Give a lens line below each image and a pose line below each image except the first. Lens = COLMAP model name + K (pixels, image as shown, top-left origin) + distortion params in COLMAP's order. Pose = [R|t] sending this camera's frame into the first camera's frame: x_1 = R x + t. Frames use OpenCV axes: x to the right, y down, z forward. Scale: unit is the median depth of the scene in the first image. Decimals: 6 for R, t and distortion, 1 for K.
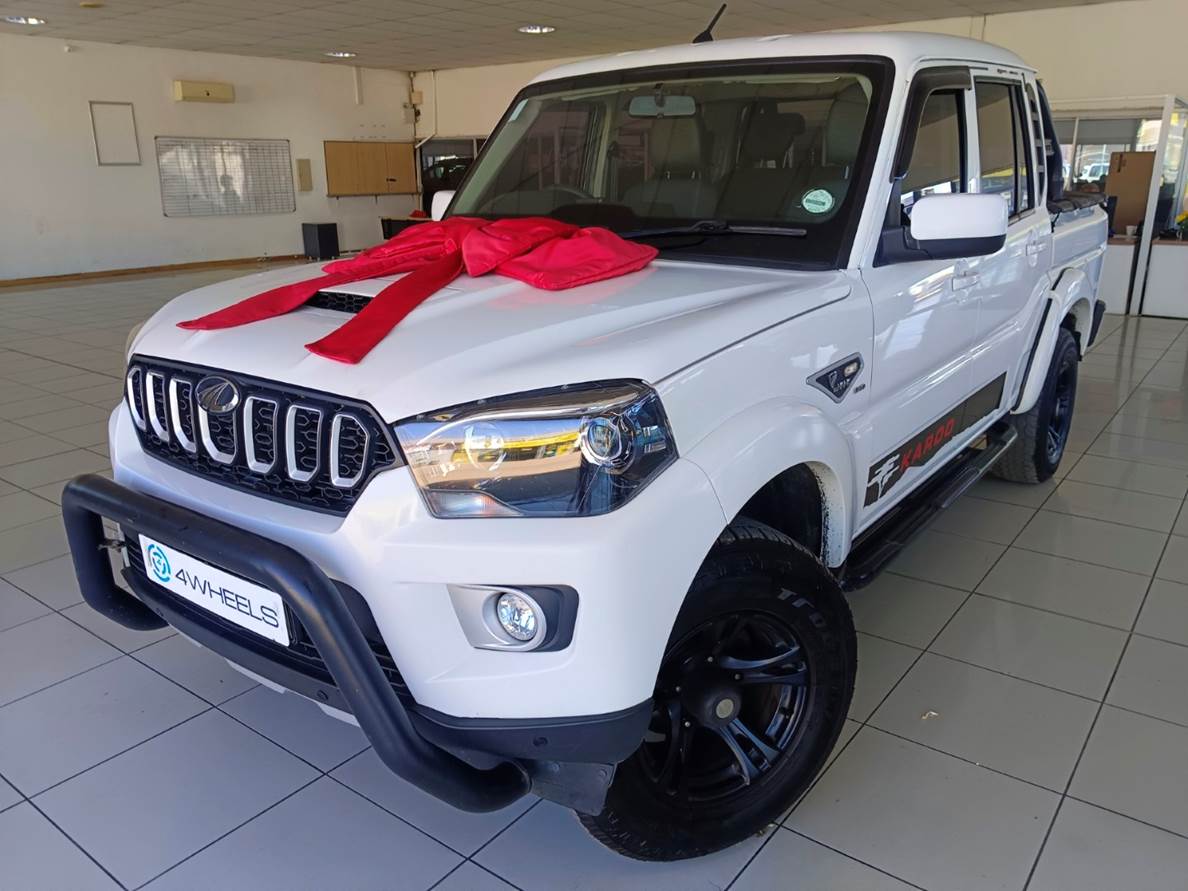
lens RADIAL K [[923.4, 0, 594.3], [0, 923.4, 446.5], [0, 0, 1]] dist [-0.006143, -0.004636]
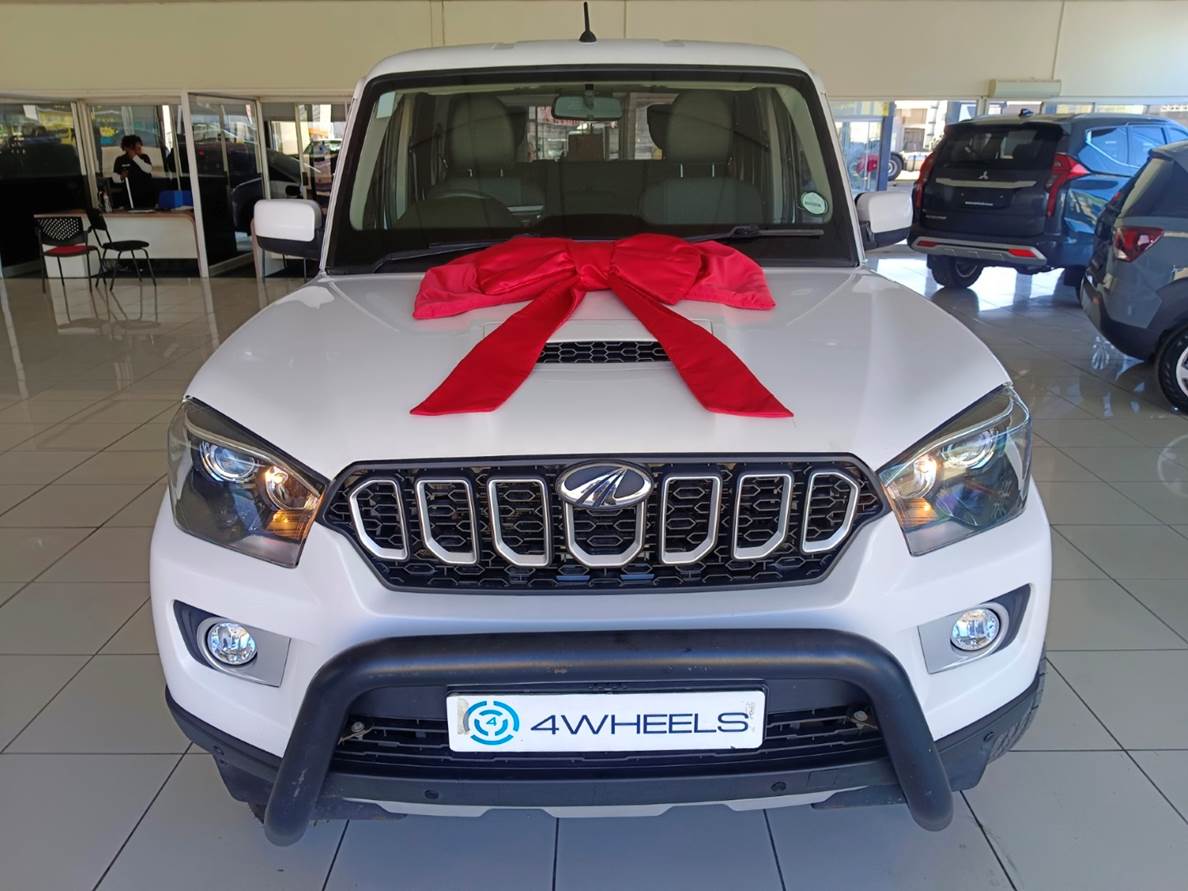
lens RADIAL K [[923.4, 0, 595.7], [0, 923.4, 438.7], [0, 0, 1]] dist [-0.006143, -0.004636]
pose [[0.790956, -0.191505, 0.581132, -0.879131], [0.179672, 0.980582, 0.078593, -0.162168], [-0.584898, 0.042249, 0.810005, 0.353059]]
